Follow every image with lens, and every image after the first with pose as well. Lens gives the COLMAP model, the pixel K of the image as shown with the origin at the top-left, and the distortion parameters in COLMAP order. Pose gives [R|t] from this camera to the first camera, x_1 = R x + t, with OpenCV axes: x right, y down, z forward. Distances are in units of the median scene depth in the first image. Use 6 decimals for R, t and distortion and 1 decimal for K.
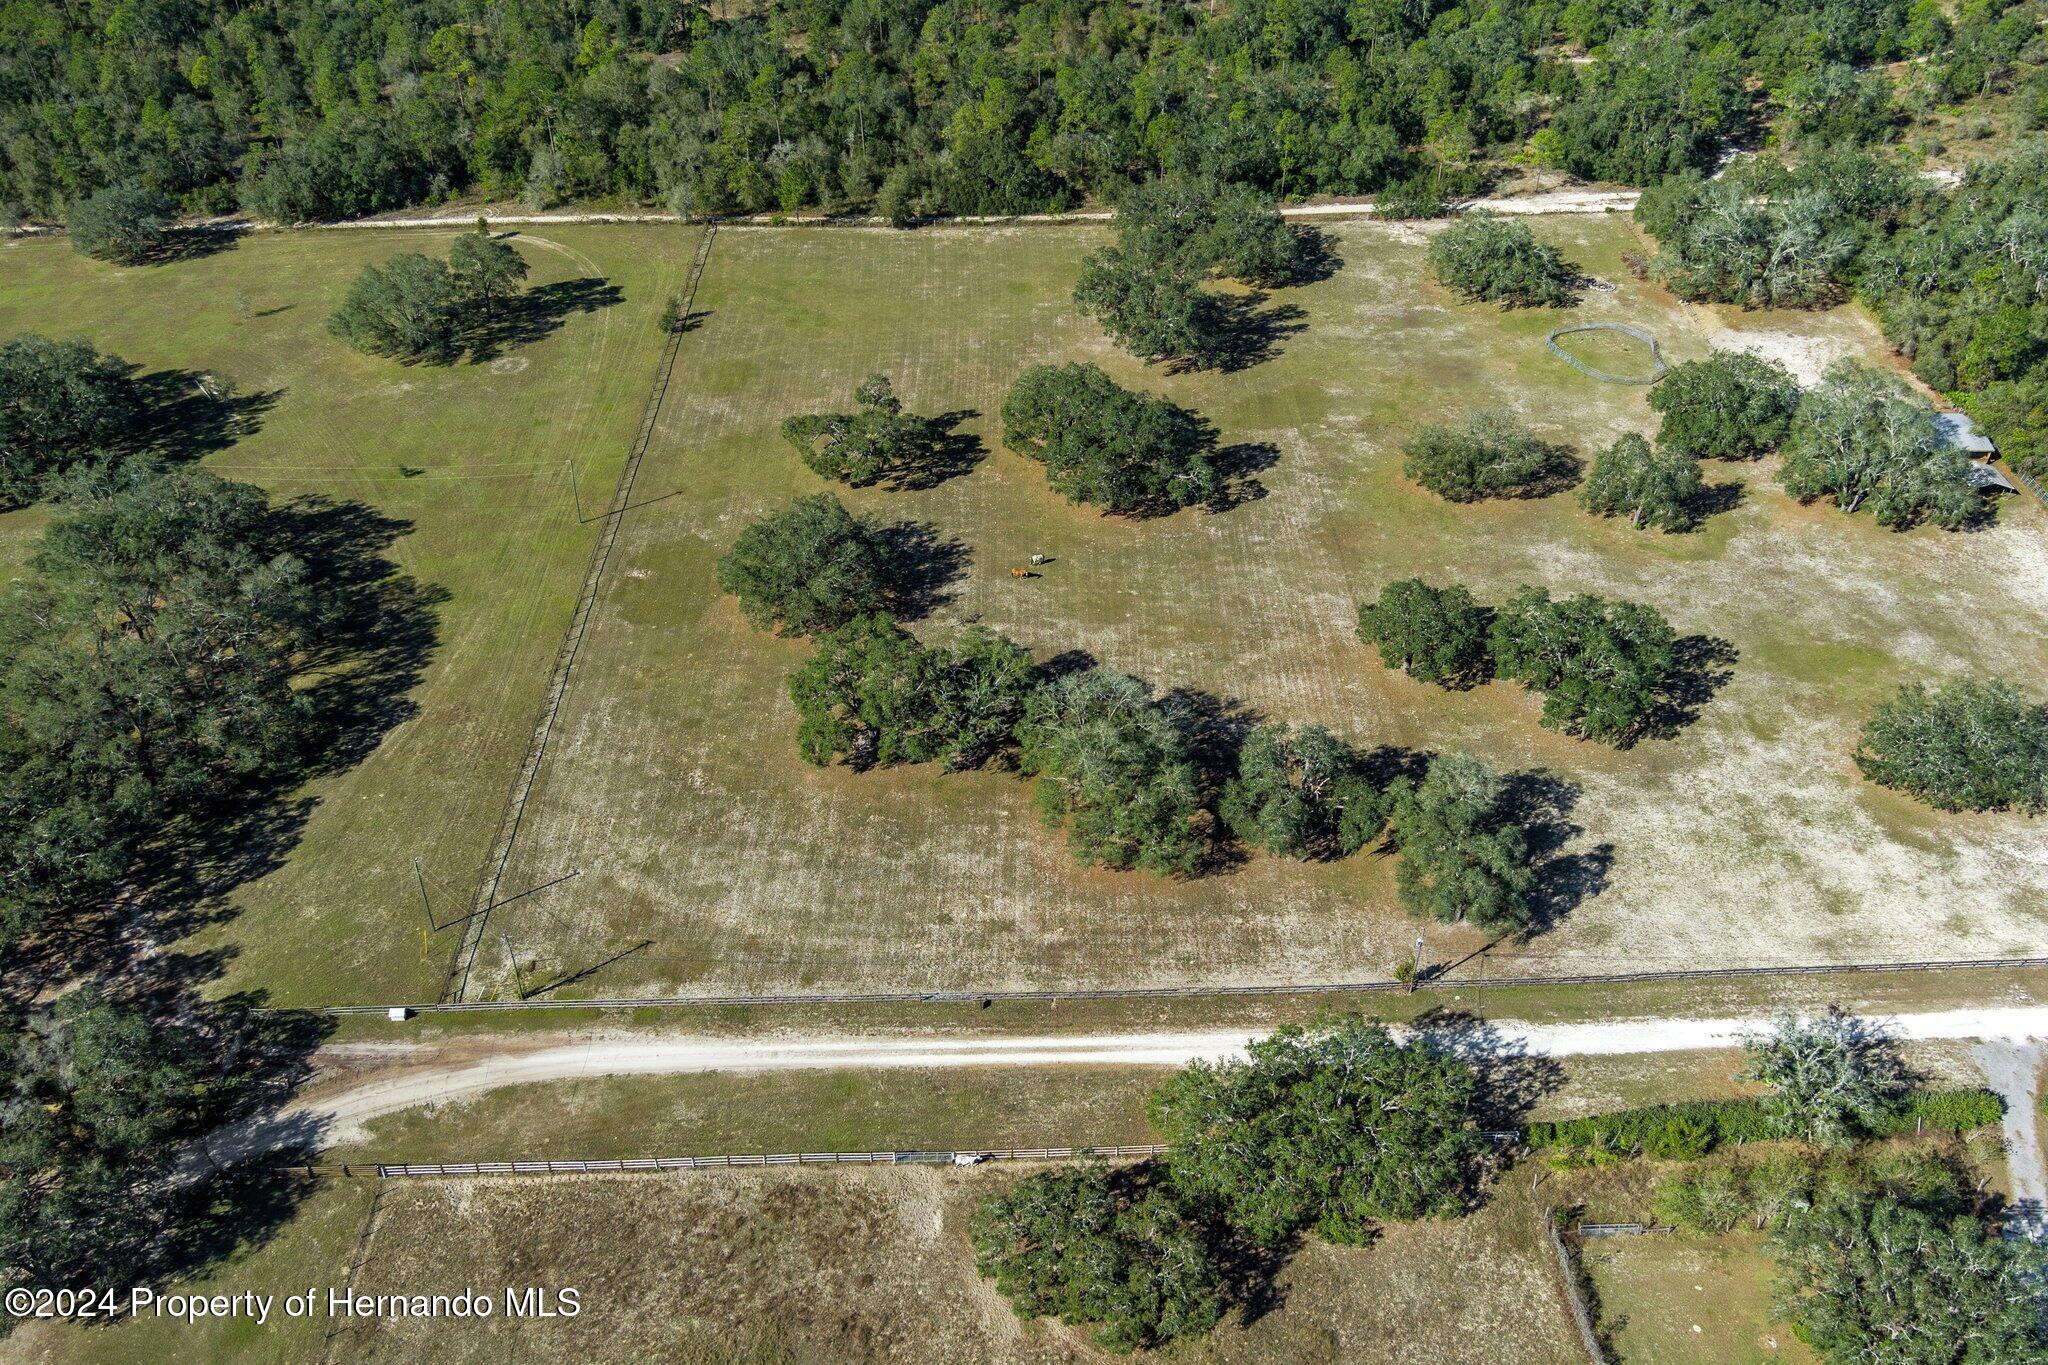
lens RADIAL K [[1650.2, 0, 1019.7], [0, 1650.2, 679.9], [0, 0, 1]] dist [-0.002136, 0.004020]
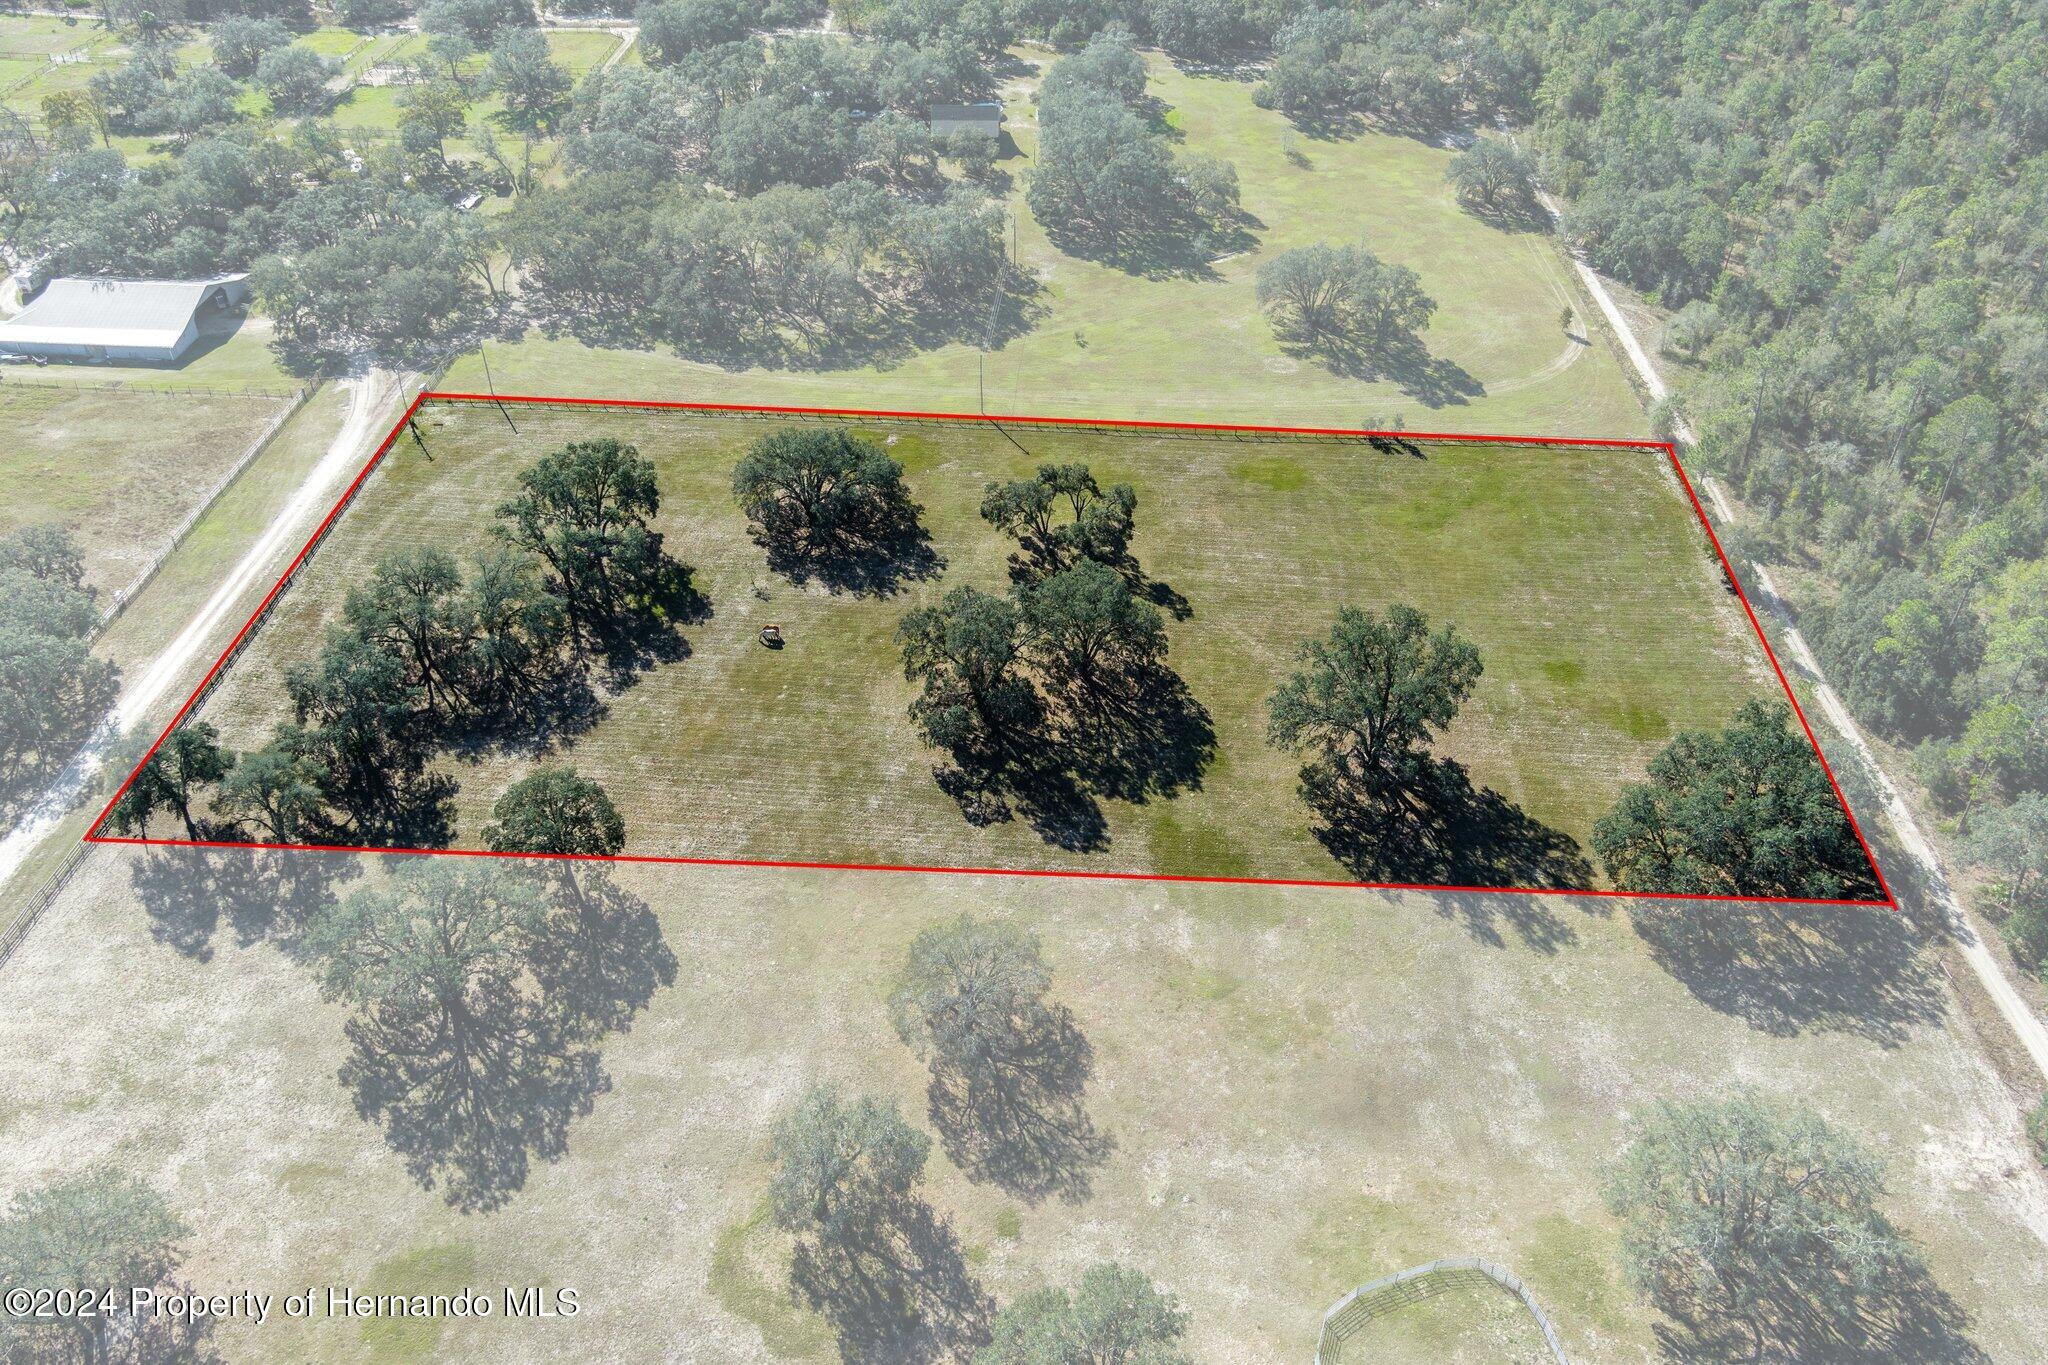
lens RADIAL K [[1650.2, 0, 1018.4], [0, 1650.2, 686.4], [0, 0, 1]] dist [-0.002136, 0.004020]
pose [[-0.077382, 0.598839, -0.797122, 0.864279], [-0.614101, 0.601223, 0.511284, -0.666256], [0.785424, 0.529078, 0.321224, 0.871413]]
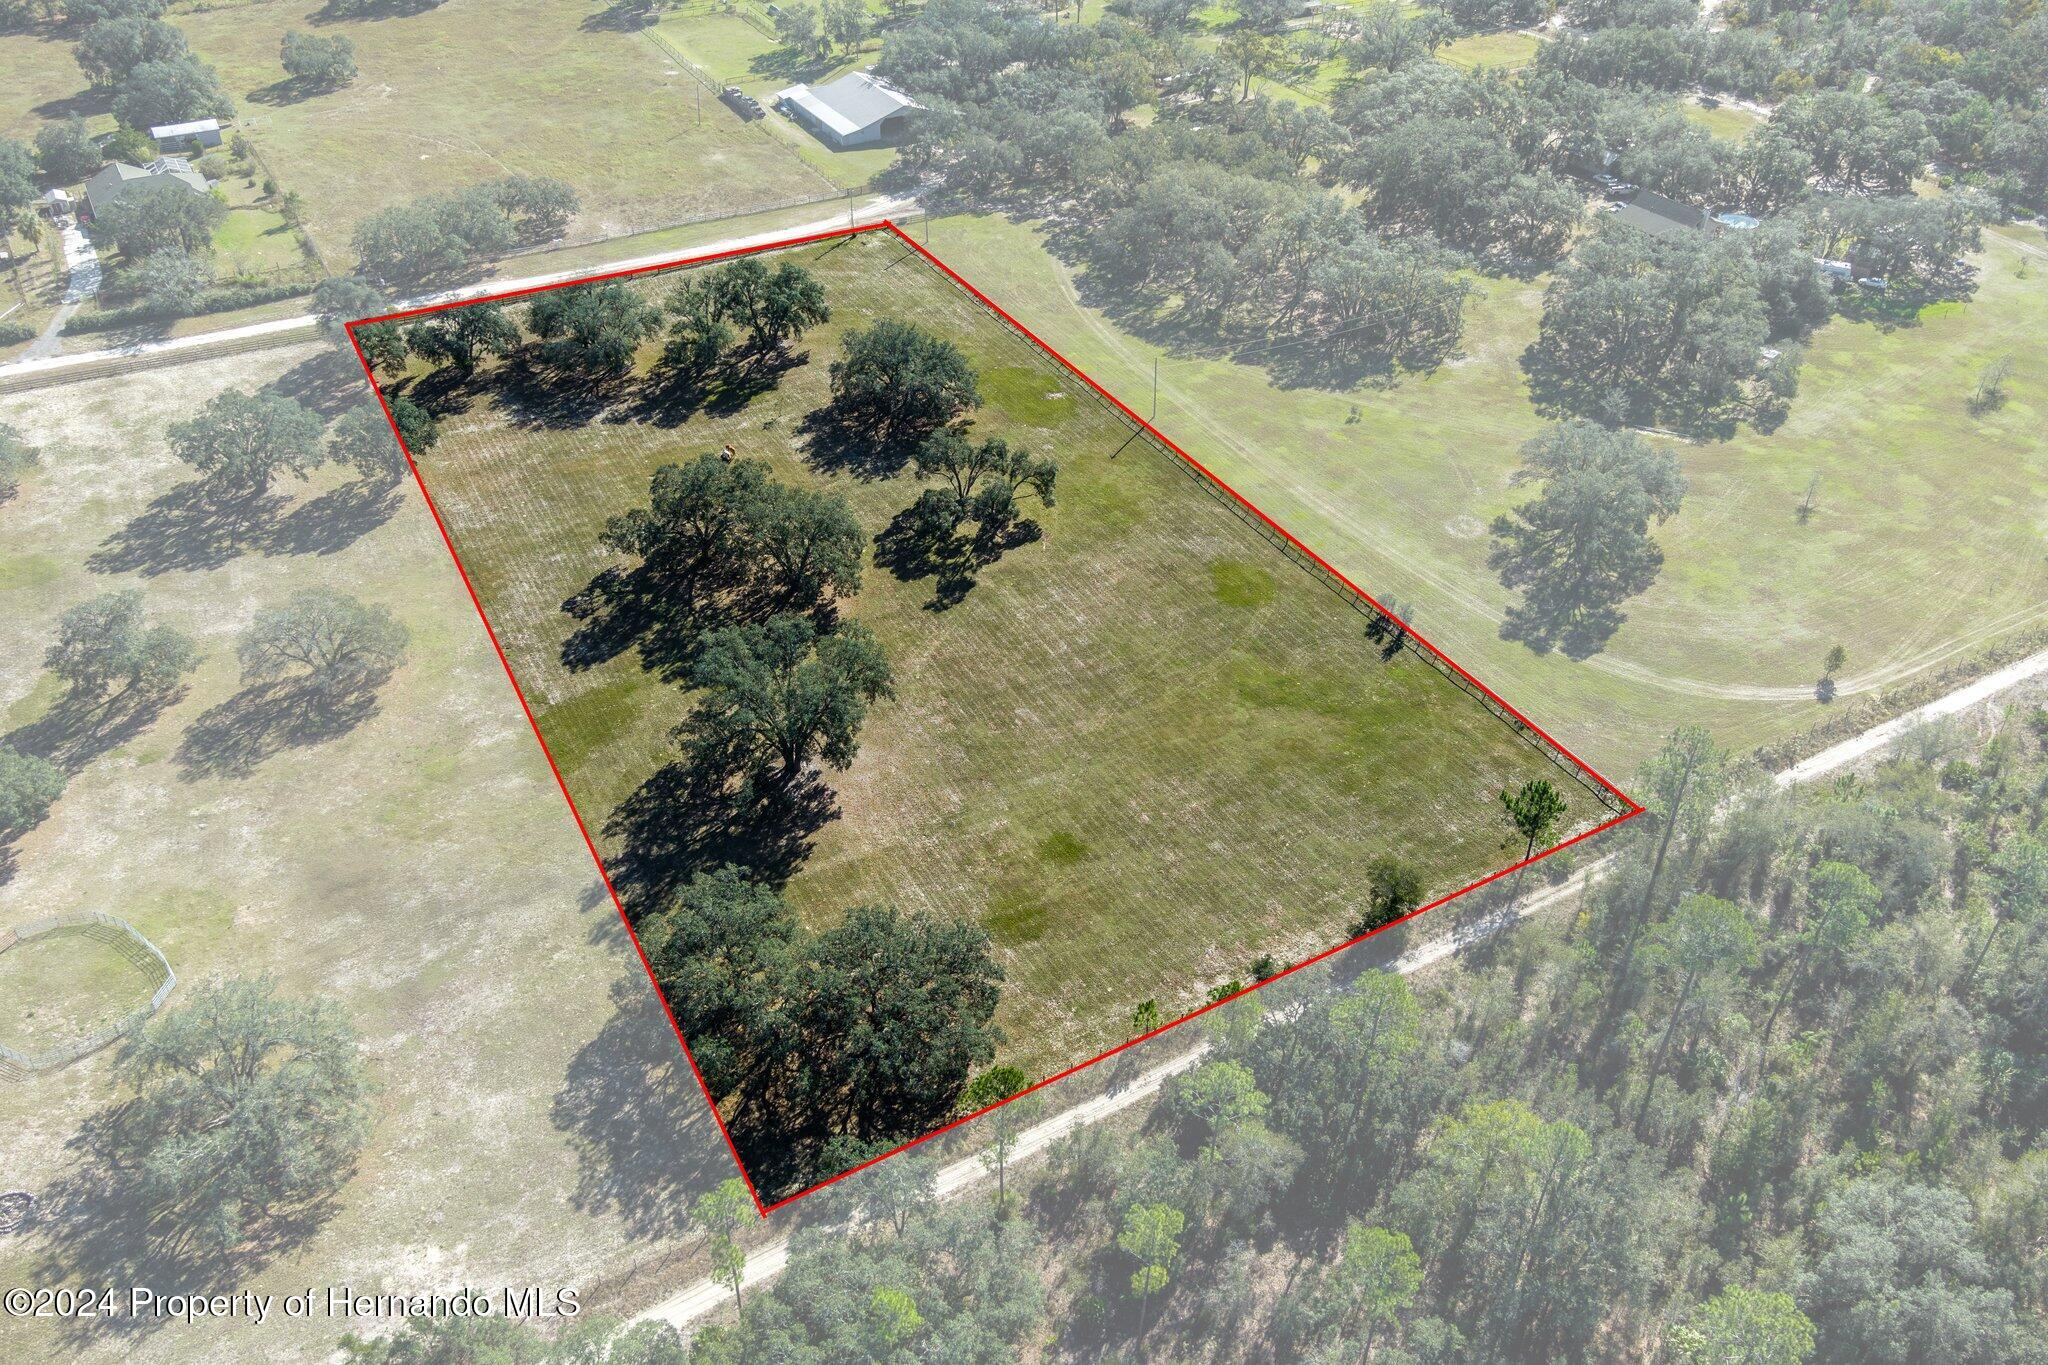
lens RADIAL K [[1650.2, 0, 1020.5], [0, 1650.2, 679.6], [0, 0, 1]] dist [-0.002136, 0.004020]
pose [[-0.880986, 0.277390, -0.383299, 0.342109], [-0.295787, 0.309405, 0.903758, -1.189945], [0.369288, 0.909573, -0.190533, 1.551670]]
